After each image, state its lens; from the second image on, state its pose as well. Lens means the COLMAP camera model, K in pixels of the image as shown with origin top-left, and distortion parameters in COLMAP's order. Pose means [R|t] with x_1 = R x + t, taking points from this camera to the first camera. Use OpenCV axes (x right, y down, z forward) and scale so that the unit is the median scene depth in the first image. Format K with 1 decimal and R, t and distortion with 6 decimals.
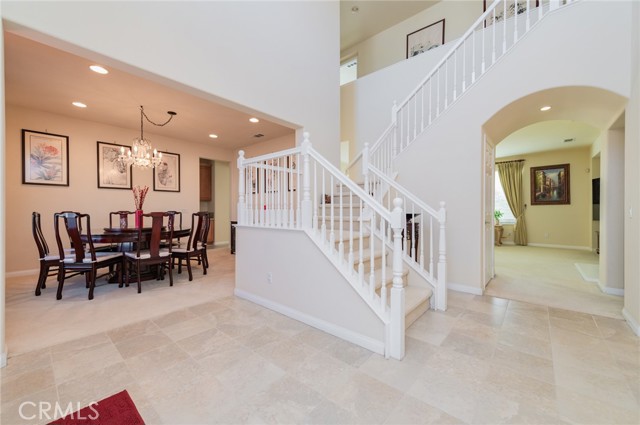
lens RADIAL K [[247.1, 0, 320.0], [0, 247.1, 212.5], [0, 0, 1]] dist [0.008829, -0.000226]
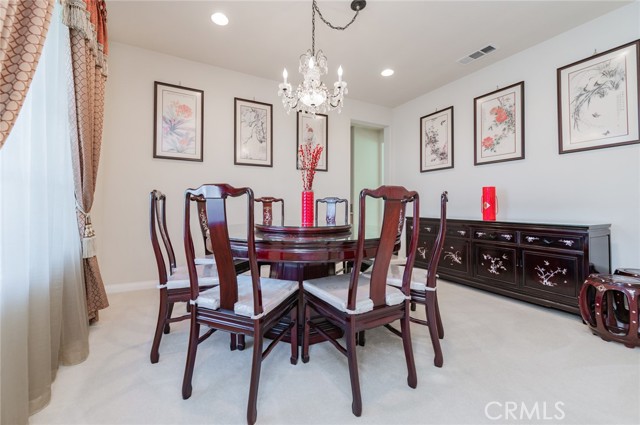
lens RADIAL K [[270.1, 0, 319.2], [0, 270.1, 205.0], [0, 0, 1]] dist [0.001460, 0.000000]
pose [[0.932949, 0.003683, -0.359991, -0.466139], [-0.009727, 0.999840, -0.014980, 0.026053], [0.359878, 0.017477, 0.932836, 0.448476]]
